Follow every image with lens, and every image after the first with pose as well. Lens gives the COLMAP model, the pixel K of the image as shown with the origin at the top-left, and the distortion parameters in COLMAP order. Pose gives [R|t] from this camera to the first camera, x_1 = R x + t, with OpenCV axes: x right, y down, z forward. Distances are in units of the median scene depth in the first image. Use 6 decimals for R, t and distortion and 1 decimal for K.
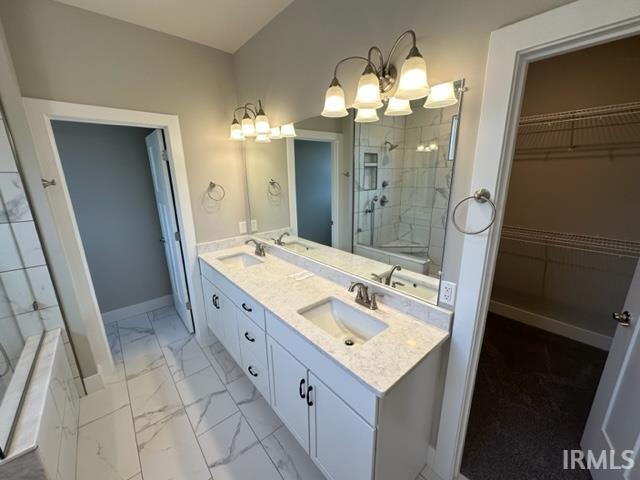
lens RADIAL K [[255.5, 0, 319.8], [0, 255.5, 240.2], [0, 0, 1]] dist [-0.003623, 0.000563]
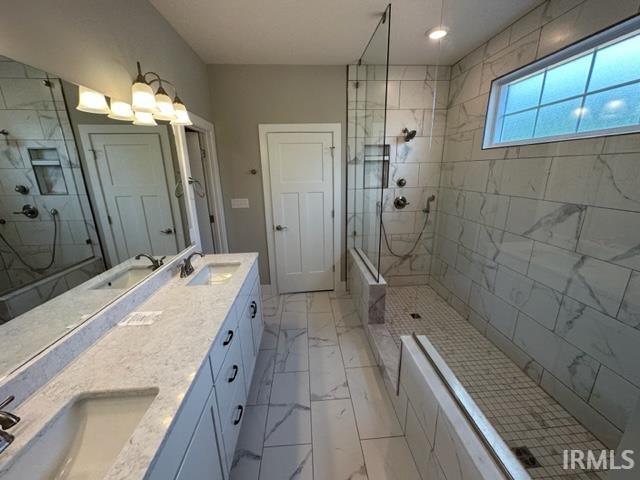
lens RADIAL K [[255.5, 0, 319.8], [0, 255.5, 240.2], [0, 0, 1]] dist [-0.003623, 0.000563]
pose [[-0.797524, -0.136157, 0.587722, -0.902315], [0.179538, 0.876492, 0.446686, -0.289323], [-0.575953, 0.461761, -0.674577, 1.193542]]
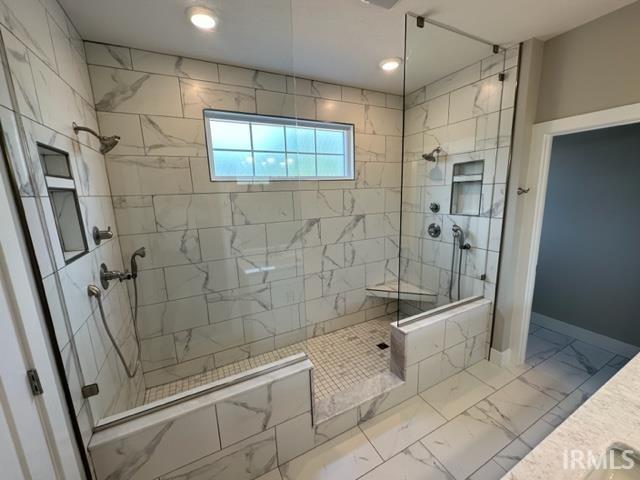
lens RADIAL K [[255.5, 0, 319.8], [0, 255.5, 240.2], [0, 0, 1]] dist [-0.003623, 0.000563]
pose [[-0.240641, 0.198985, -0.949998, 0.387765], [-0.209325, 0.945088, 0.250980, -0.096832], [0.947774, 0.259255, -0.185774, 0.332868]]
